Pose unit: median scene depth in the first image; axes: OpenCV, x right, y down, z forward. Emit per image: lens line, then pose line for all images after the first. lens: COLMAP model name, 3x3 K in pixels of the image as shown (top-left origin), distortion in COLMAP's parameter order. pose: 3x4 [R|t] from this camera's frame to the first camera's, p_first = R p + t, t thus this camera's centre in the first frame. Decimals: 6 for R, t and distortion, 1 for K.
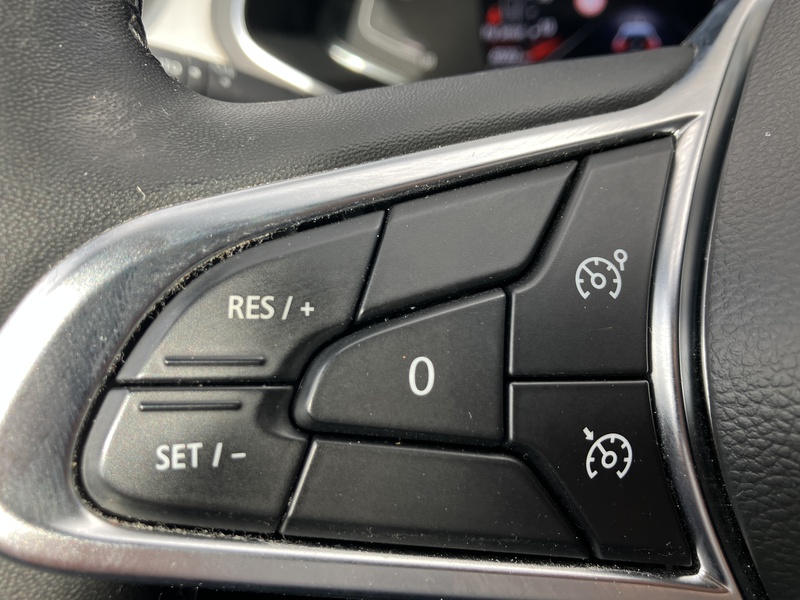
lens RADIAL K [[656.6, 0, 396.6], [0, 656.6, 297.7], [0, 0, 1]] dist [0.028271, -0.019034]
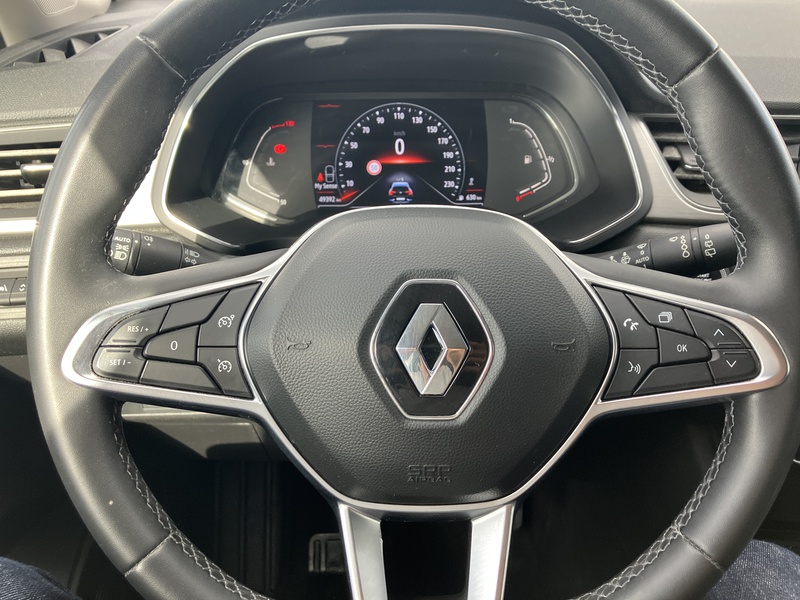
lens RADIAL K [[656.6, 0, 402.5], [0, 656.6, 294.8], [0, 0, 1]] dist [0.028271, -0.019034]
pose [[0.999994, 0.002017, 0.002783, 1.523359], [-0.001835, 0.997944, -0.064069, 0.064082], [-0.002906, 0.064064, 0.997942, -3.319528]]
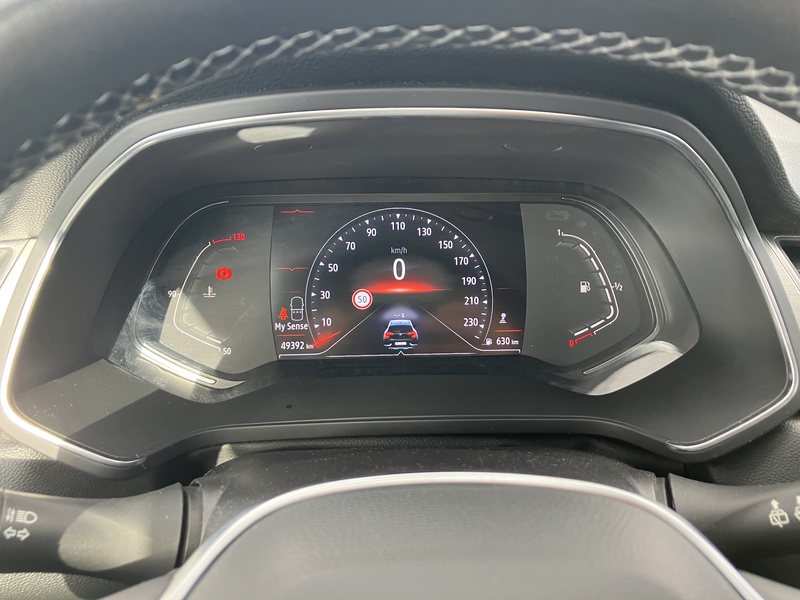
lens RADIAL K [[656.6, 0, 400.3], [0, 656.6, 290.0], [0, 0, 1]] dist [0.028271, -0.019034]
pose [[0.999957, 0.001845, 0.009125, 1.470652], [-0.000412, 0.987982, -0.154571, -1.147890], [-0.009301, 0.154560, 0.987940, -1.011881]]
